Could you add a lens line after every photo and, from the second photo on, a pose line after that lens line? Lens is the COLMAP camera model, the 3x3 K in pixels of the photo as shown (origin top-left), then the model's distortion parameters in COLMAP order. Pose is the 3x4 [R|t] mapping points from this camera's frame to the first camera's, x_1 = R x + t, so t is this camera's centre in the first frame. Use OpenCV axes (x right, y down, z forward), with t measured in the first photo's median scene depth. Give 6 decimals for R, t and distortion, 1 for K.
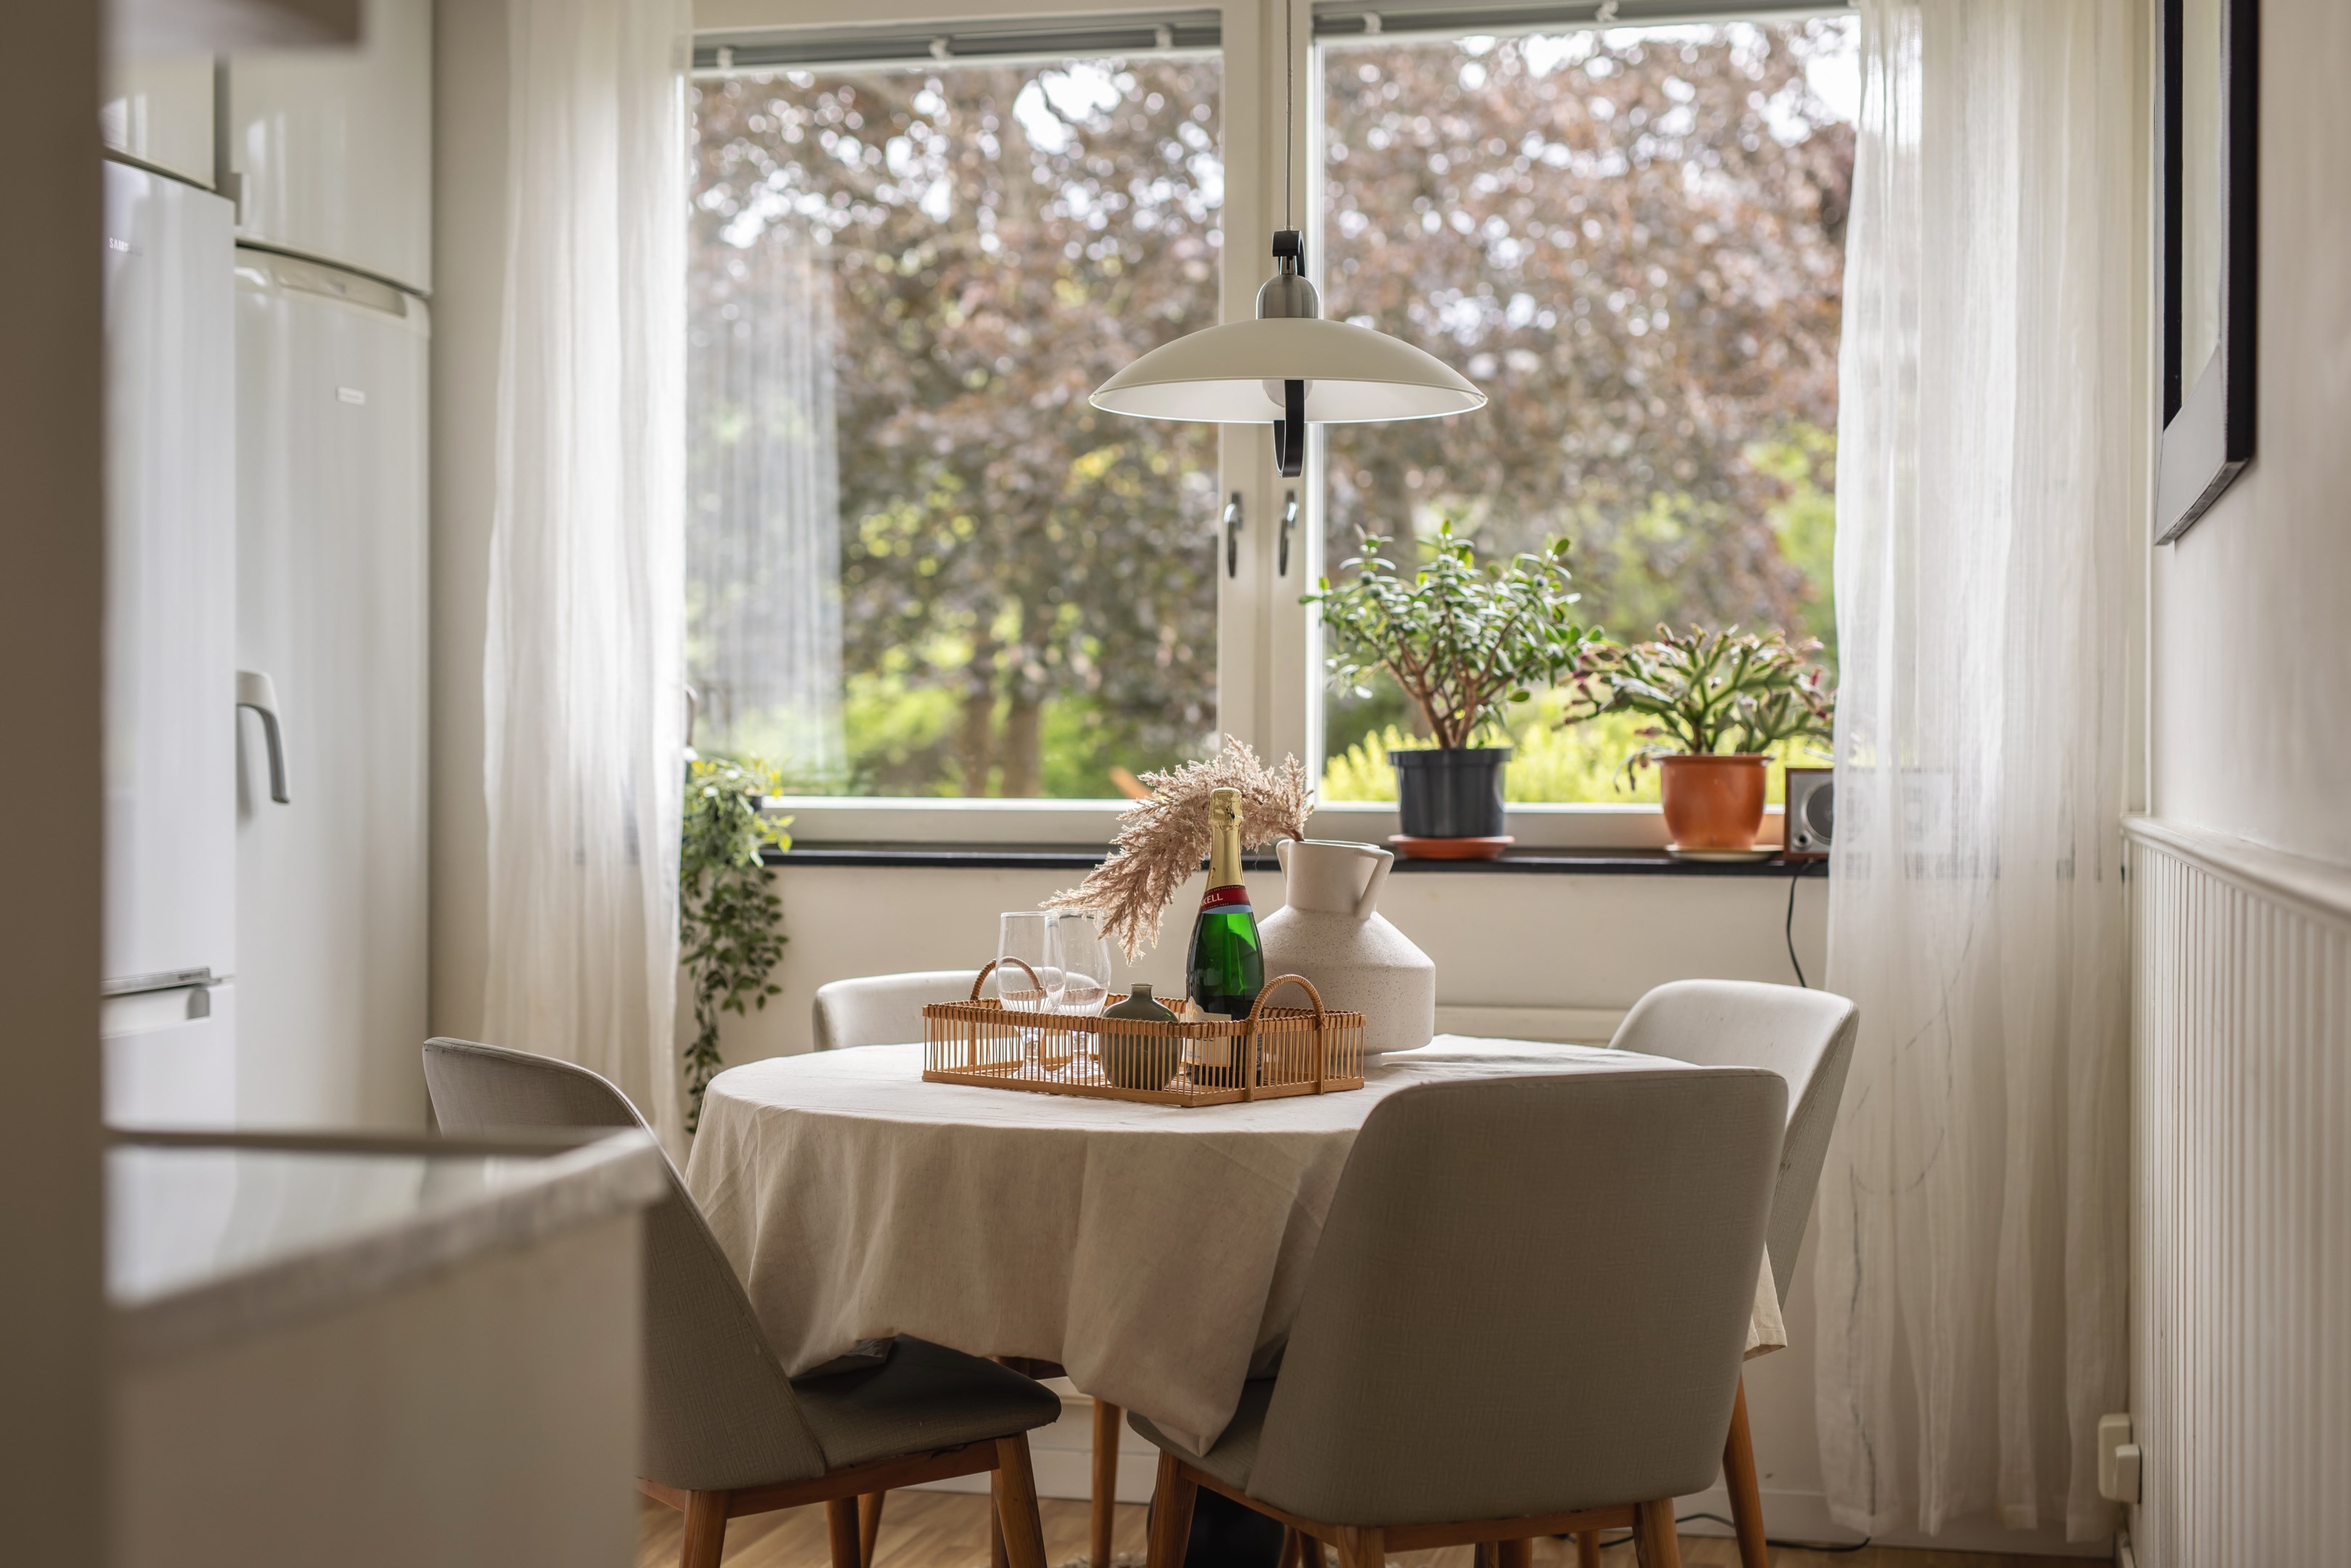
lens RADIAL K [[3288.0, 0, 1175.5], [0, 3288.0, 784.0], [0, 0, 1]] dist [-0.000275, 0.049699]
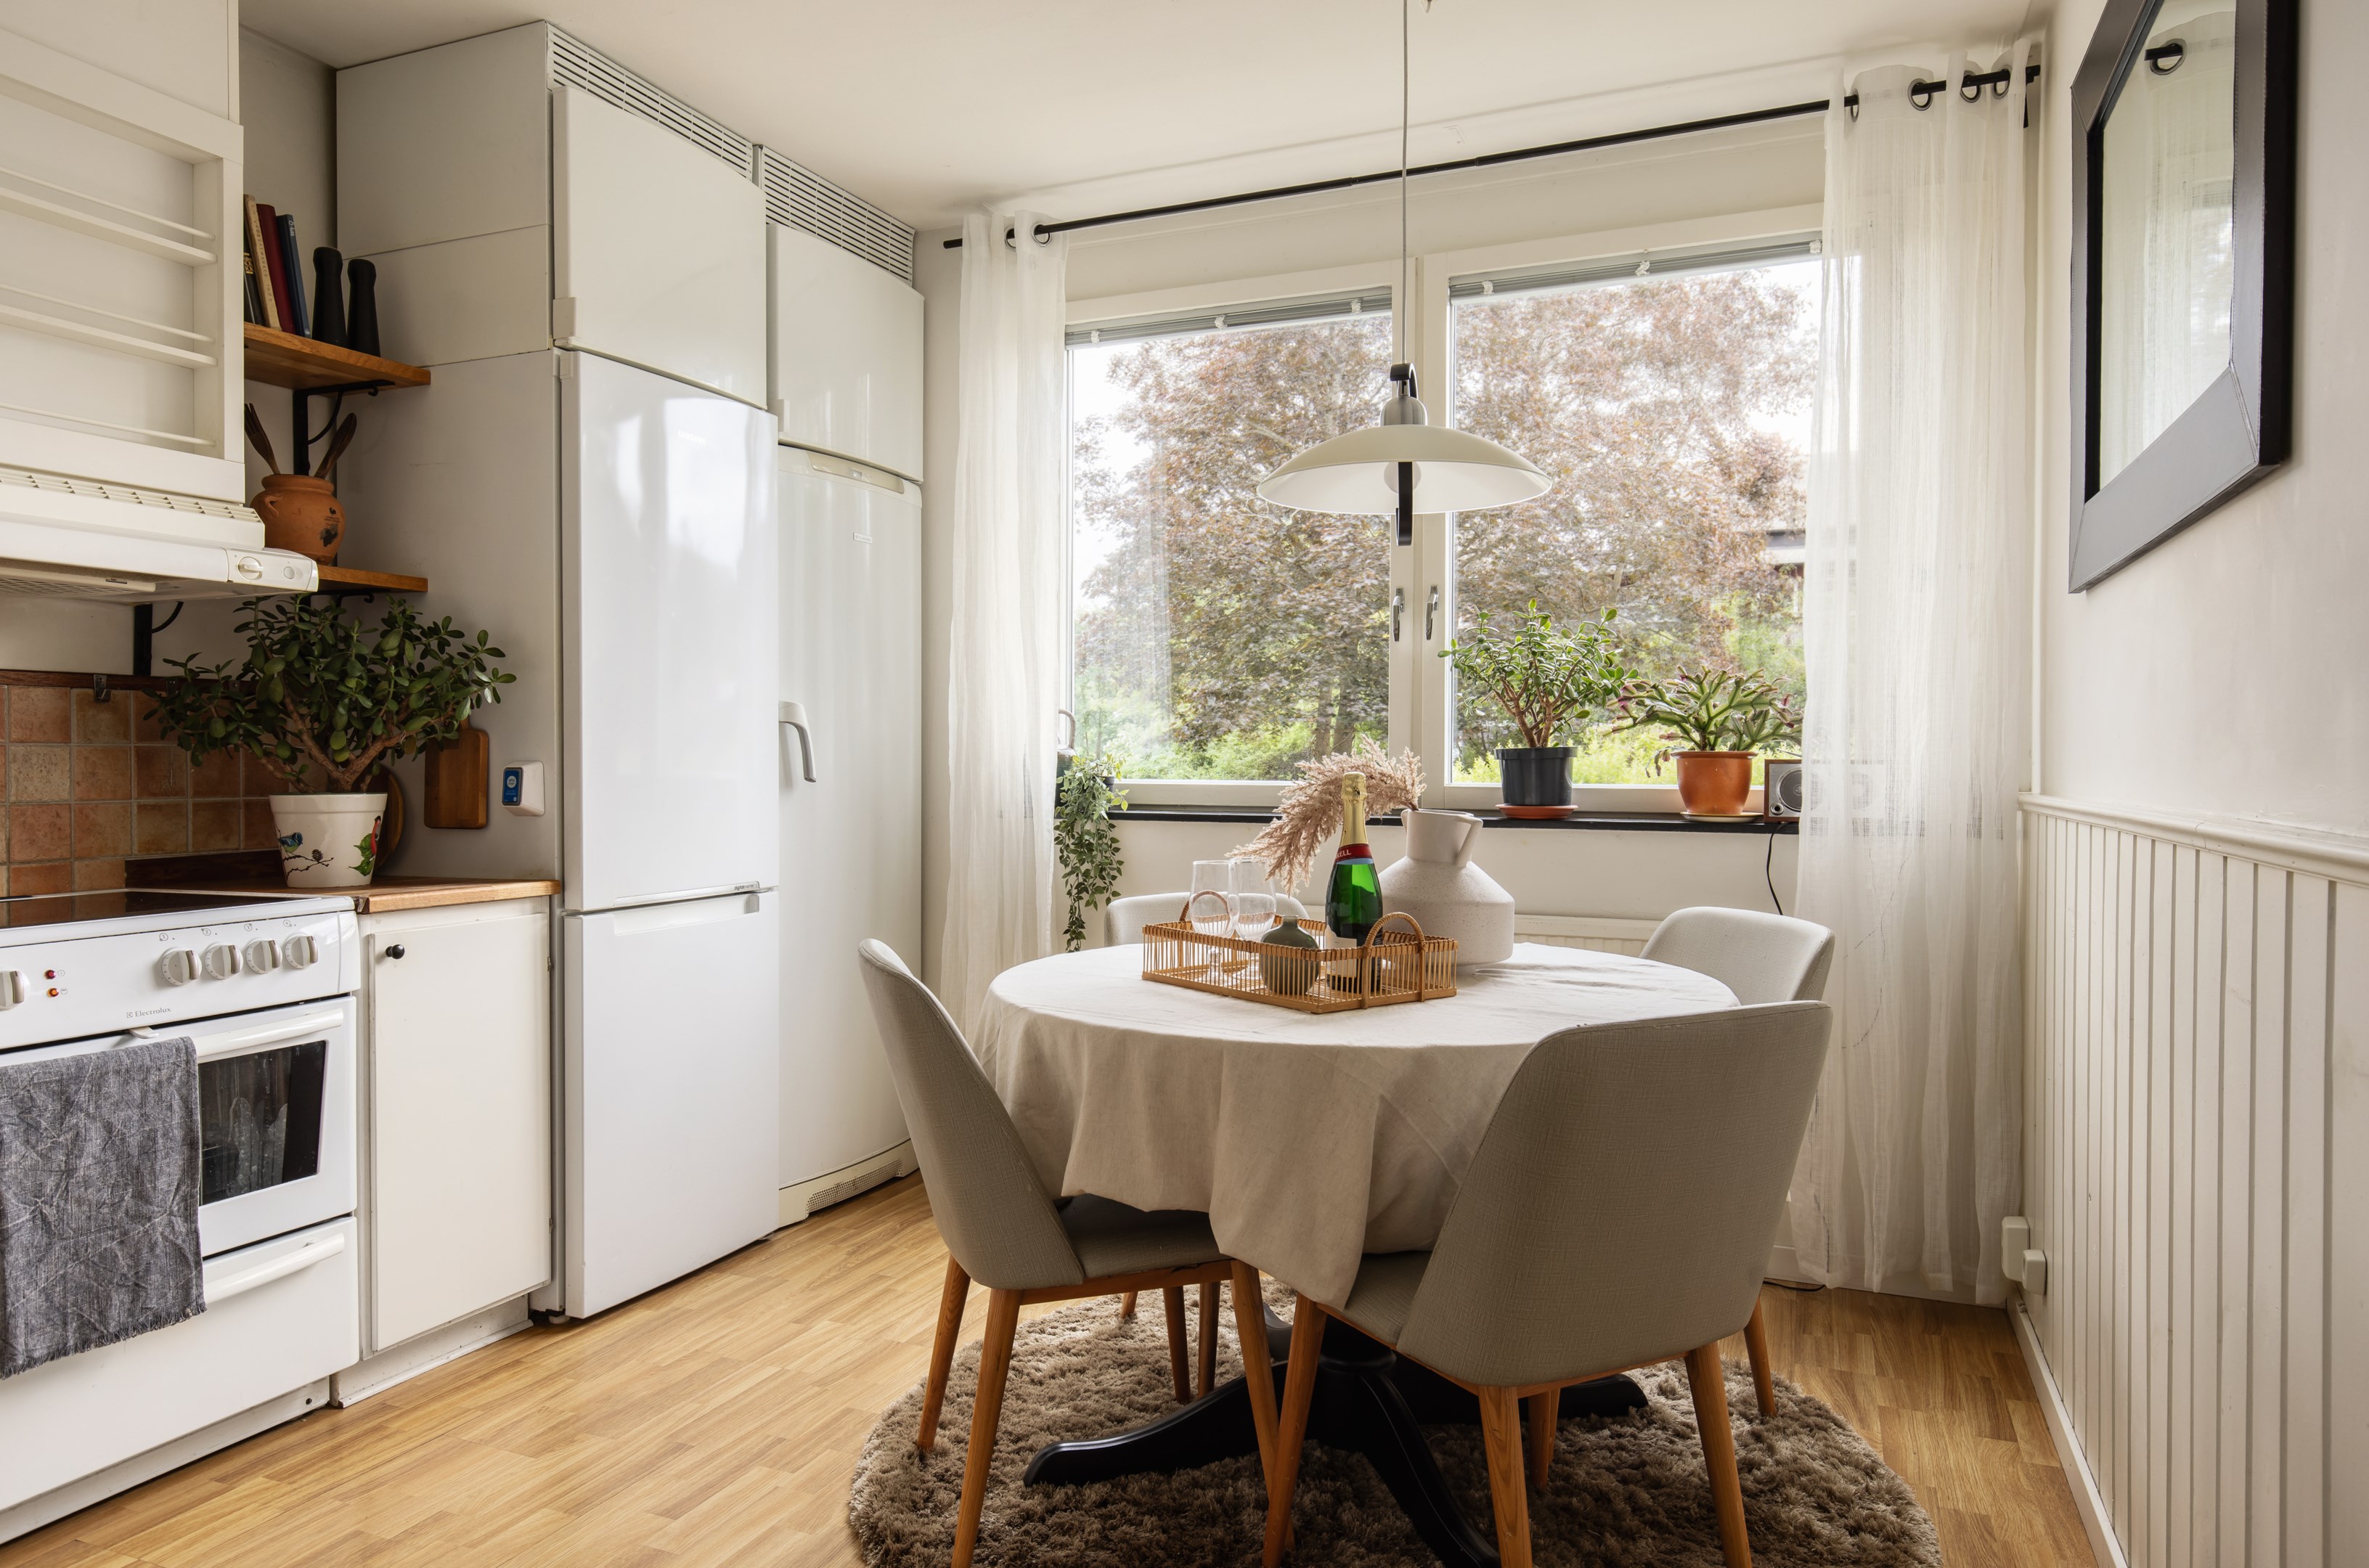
lens RADIAL K [[1532.8, 0, 1154.7], [0, 1532.8, 779.5], [0, 0, 1]] dist [0.004695, -0.001137]
pose [[0.985050, 0.002810, -0.172247, 0.032464], [-0.001951, 0.999985, 0.005159, 0.000769], [0.172259, -0.004746, 0.985040, 0.268651]]
